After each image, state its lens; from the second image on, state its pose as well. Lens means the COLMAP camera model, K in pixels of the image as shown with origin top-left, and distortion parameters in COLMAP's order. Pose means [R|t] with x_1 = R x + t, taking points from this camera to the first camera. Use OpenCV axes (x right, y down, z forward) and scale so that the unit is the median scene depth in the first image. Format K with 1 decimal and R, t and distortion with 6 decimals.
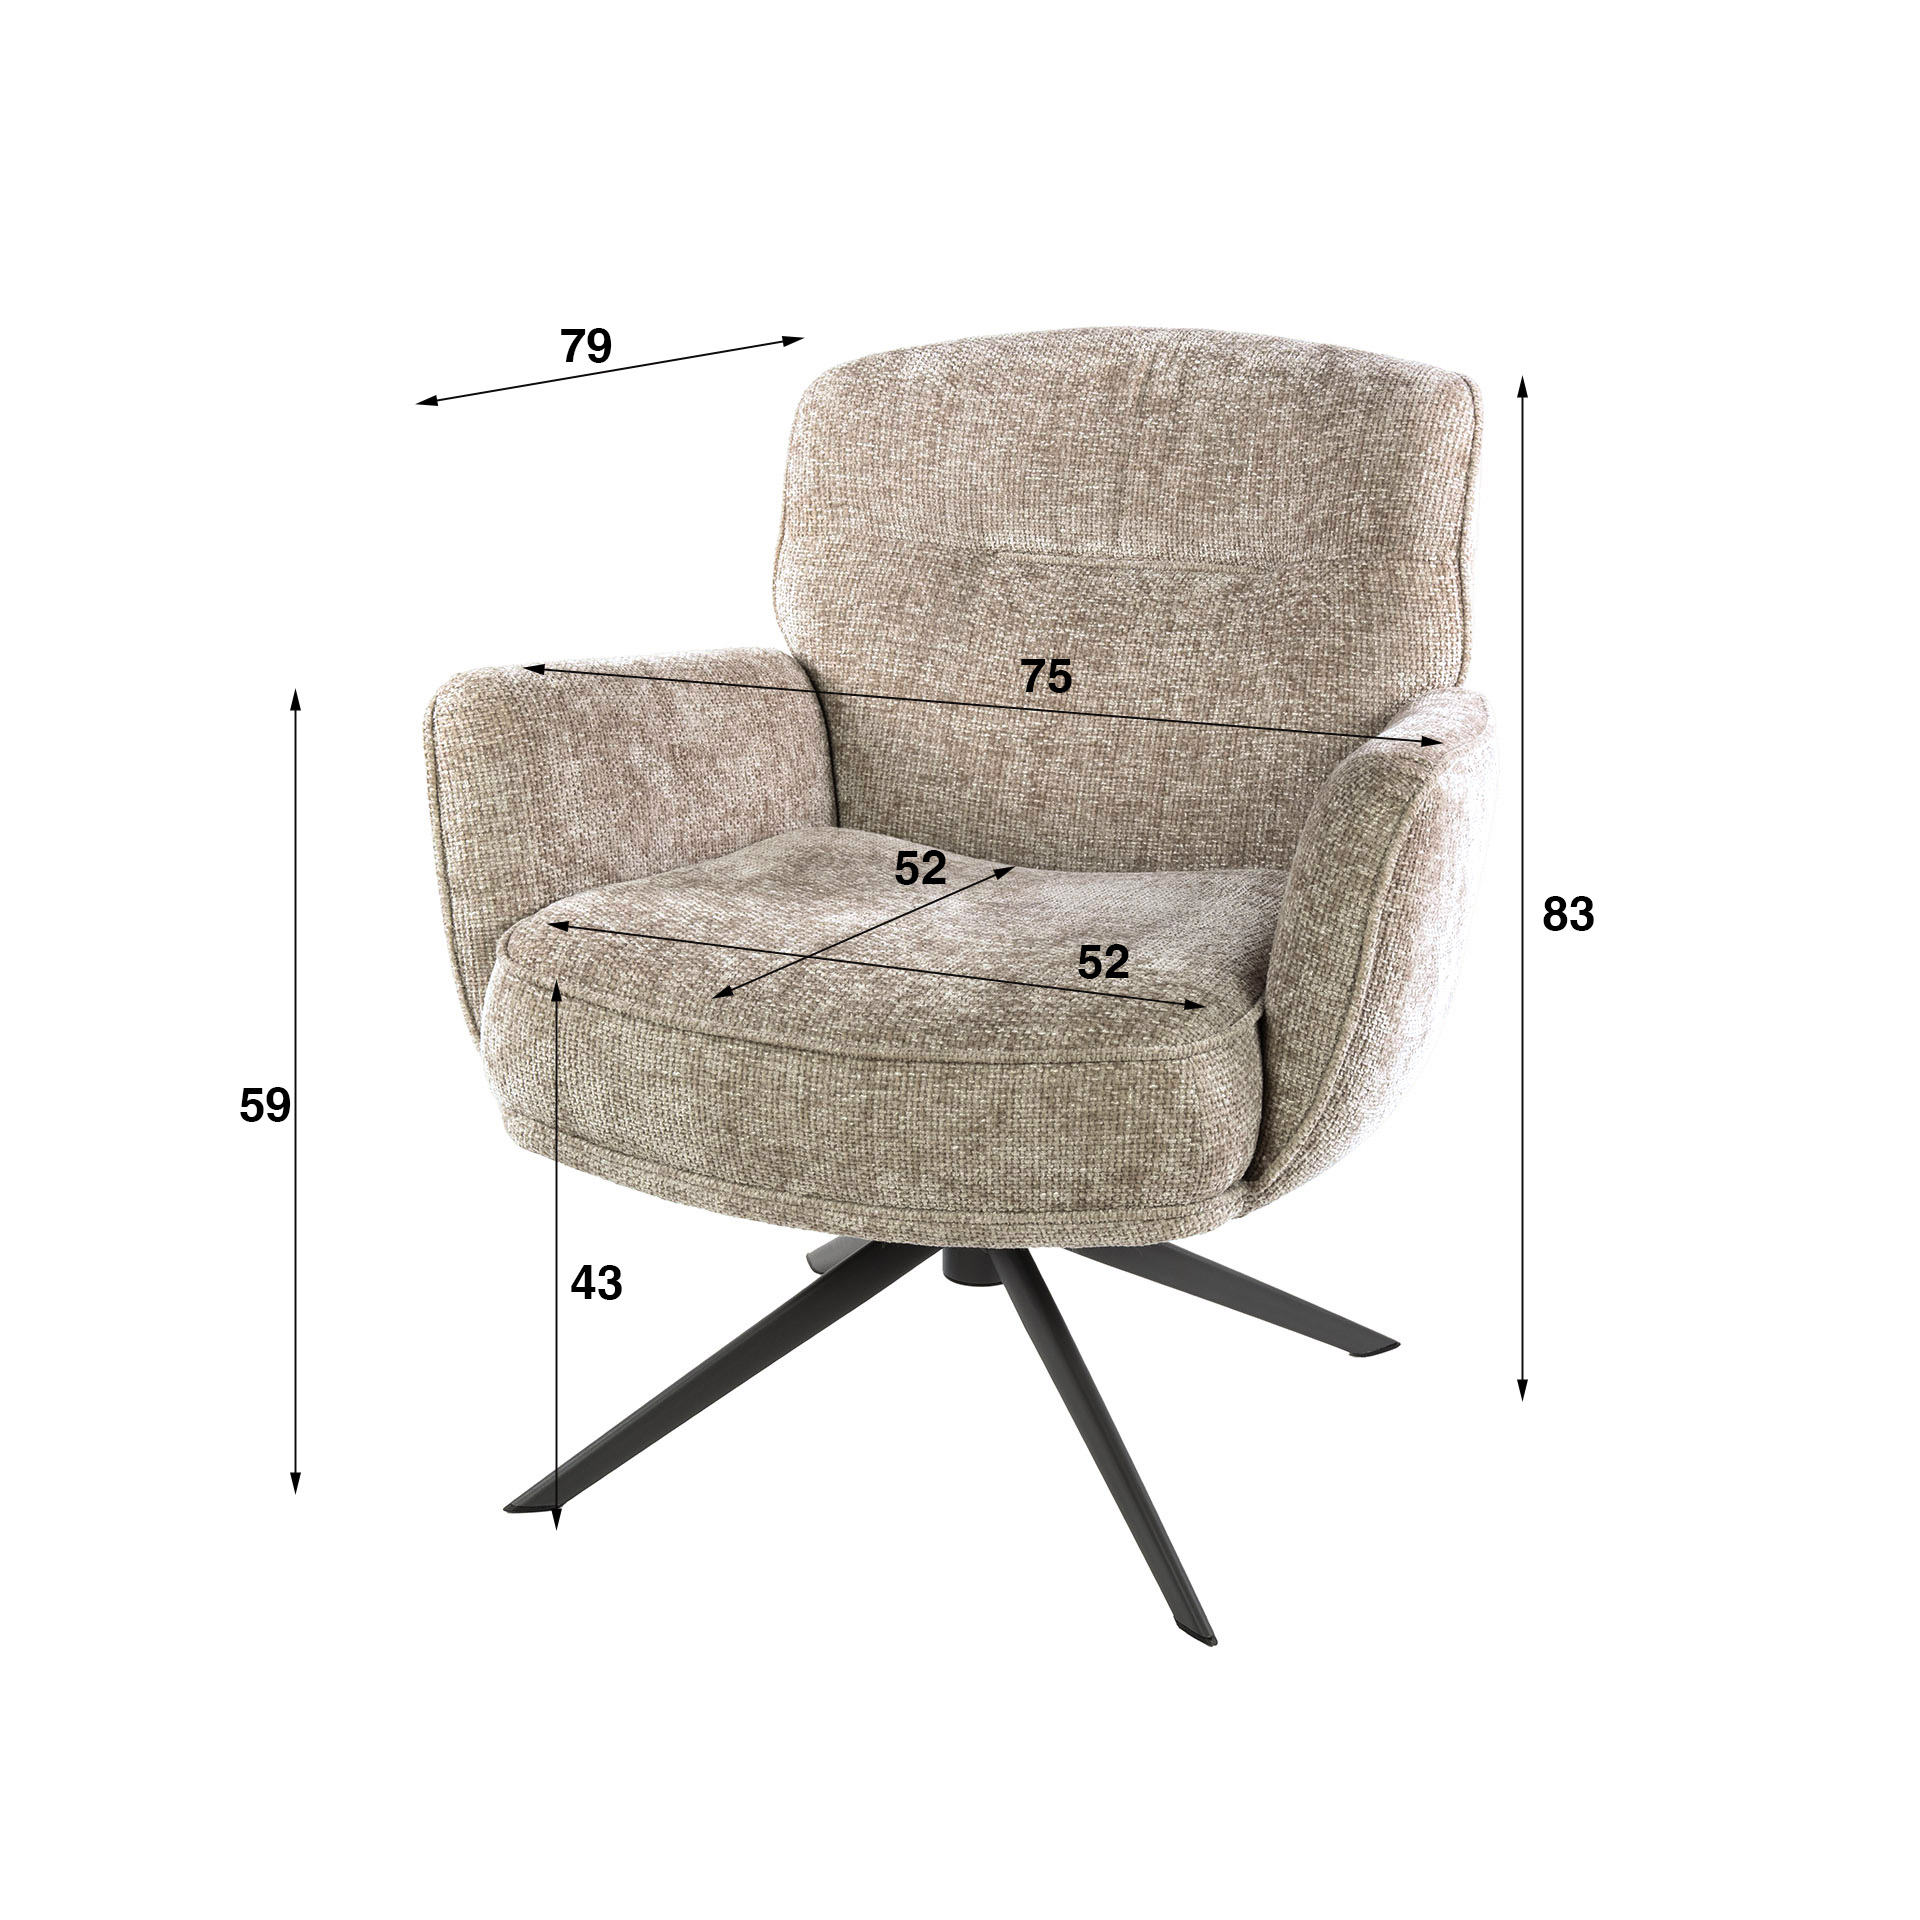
lens RADIAL K [[2851.4, 0, 960.0], [0, 2851.4, 960.0], [0, 0, 1]] dist [-0.053261, -0.057801]
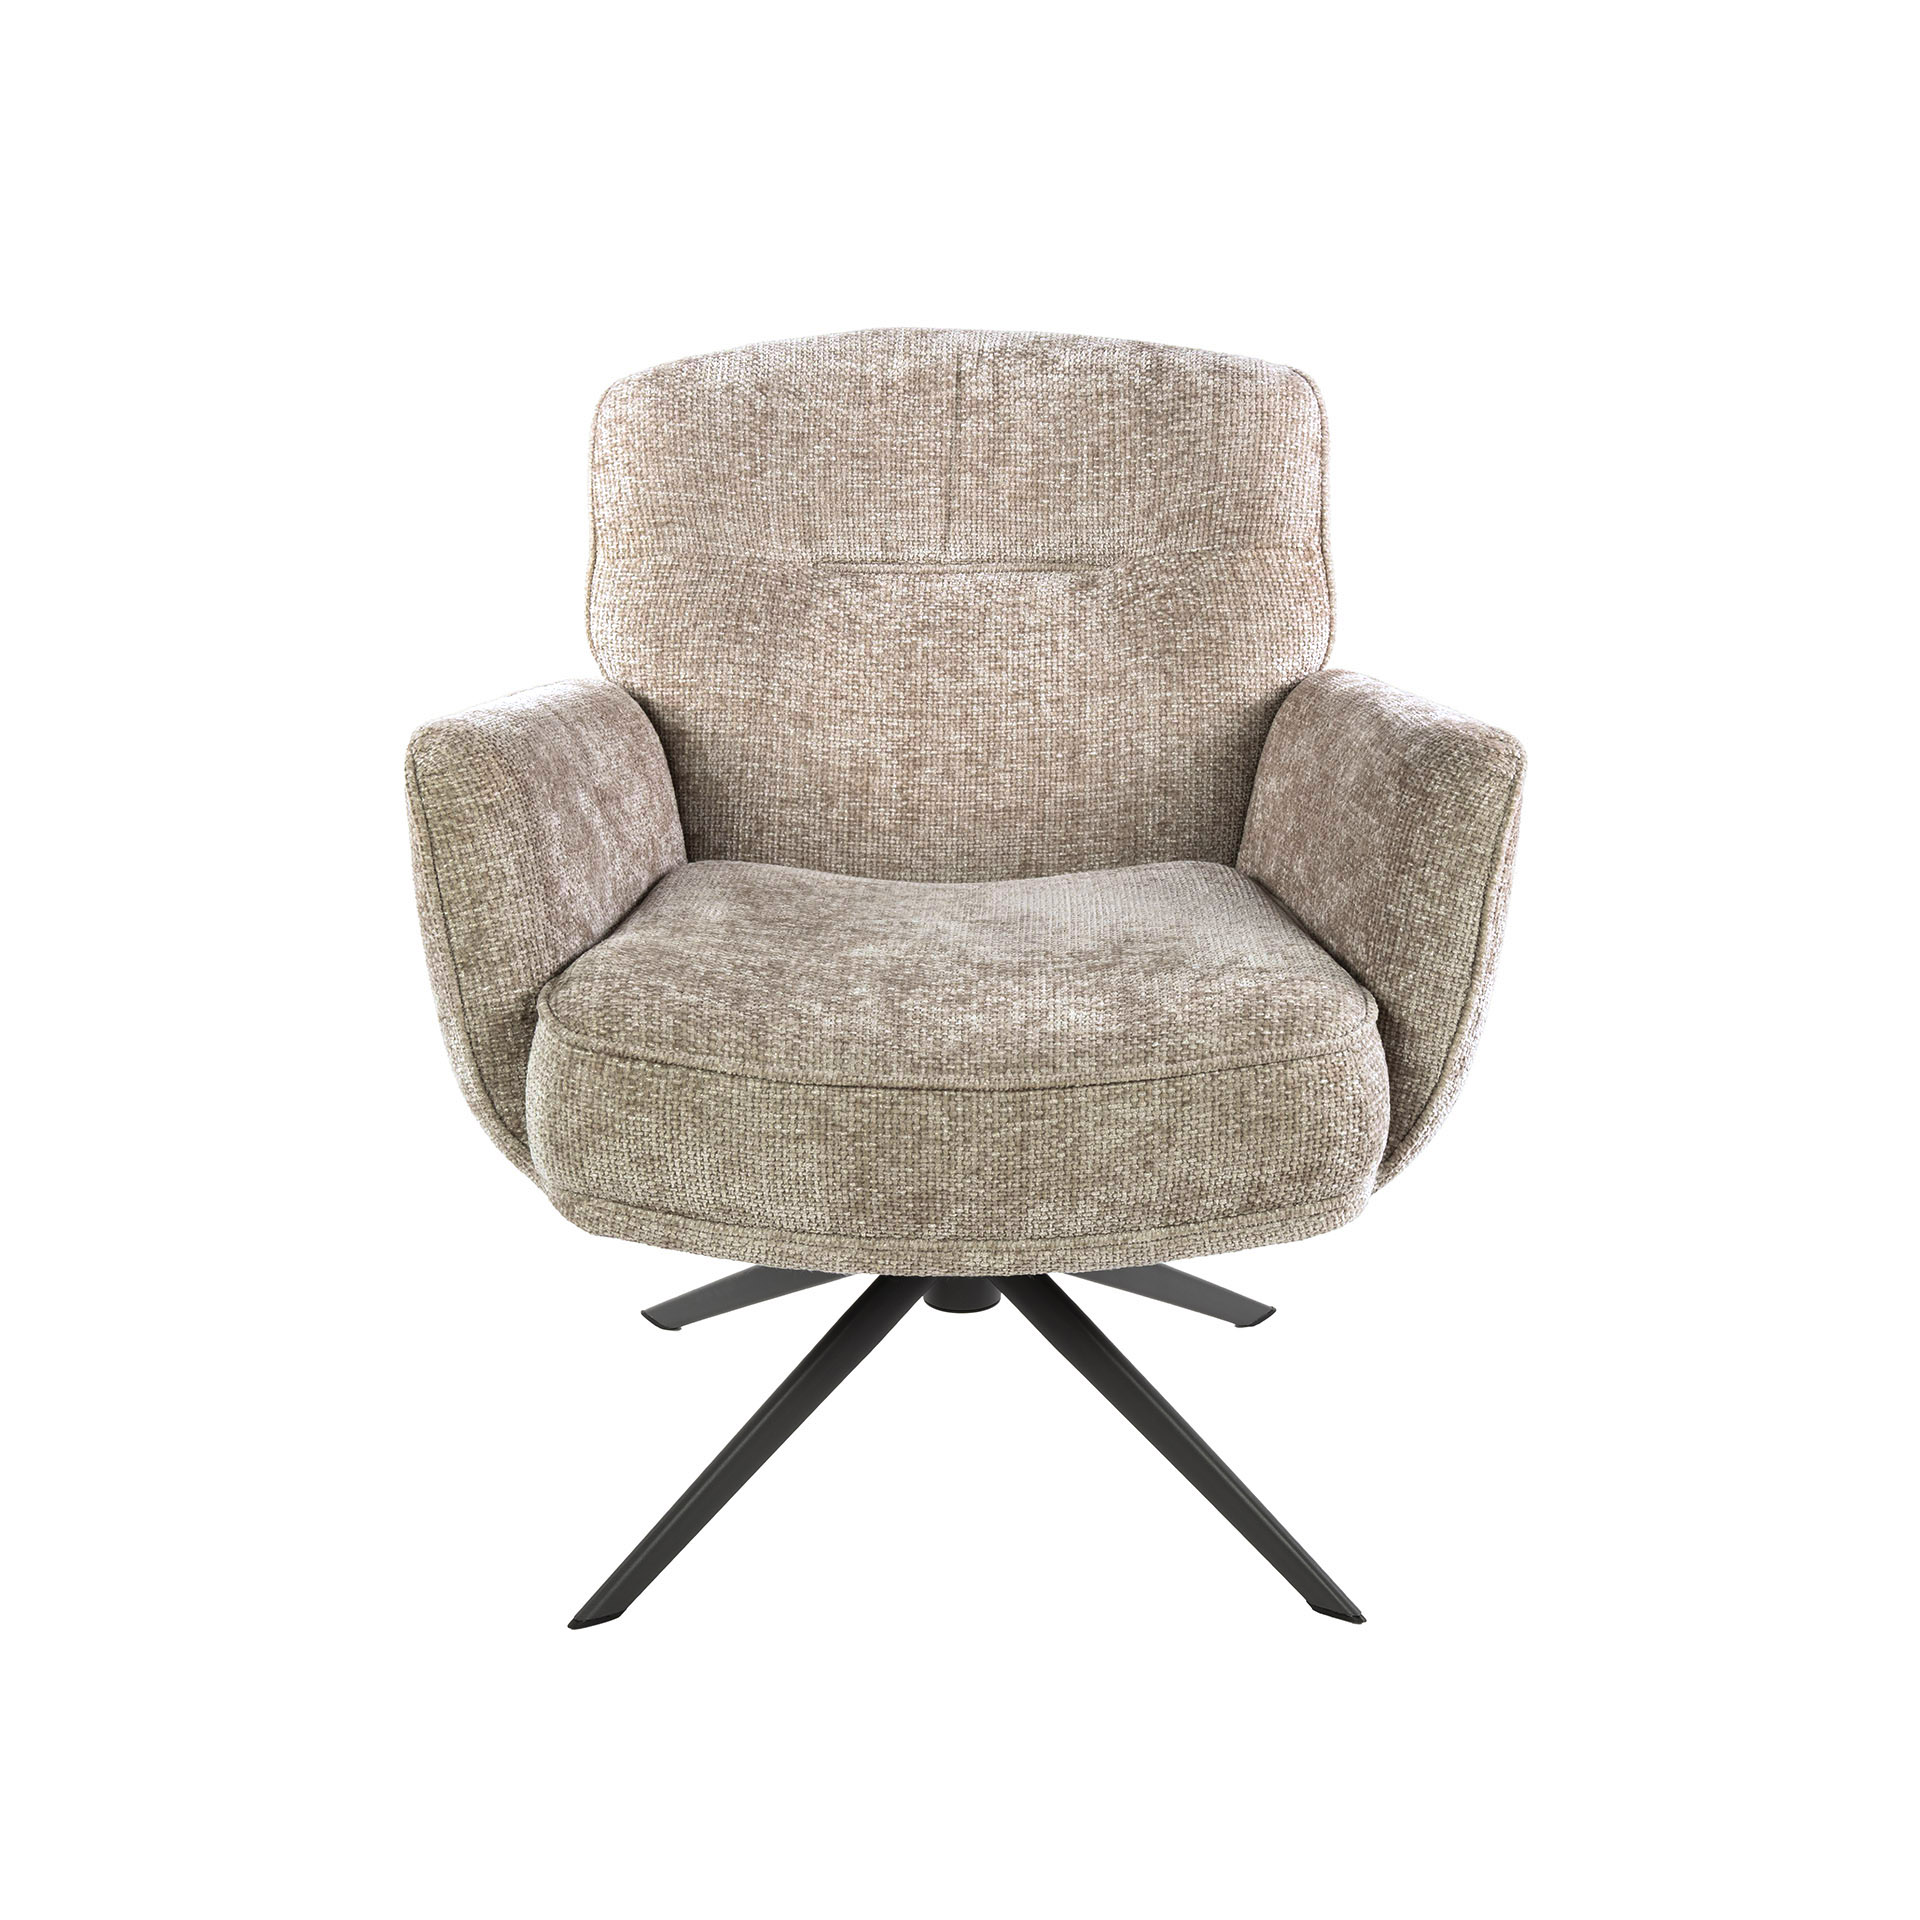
lens RADIAL K [[2851.4, 0, 960.0], [0, 2851.4, 960.0], [0, 0, 1]] dist [-0.053261, -0.057801]
pose [[0.928103, -0.105125, 0.357174, -0.323583], [0.104050, 0.994322, 0.022285, -0.027144], [-0.357489, 0.016481, 0.933772, 0.083154]]
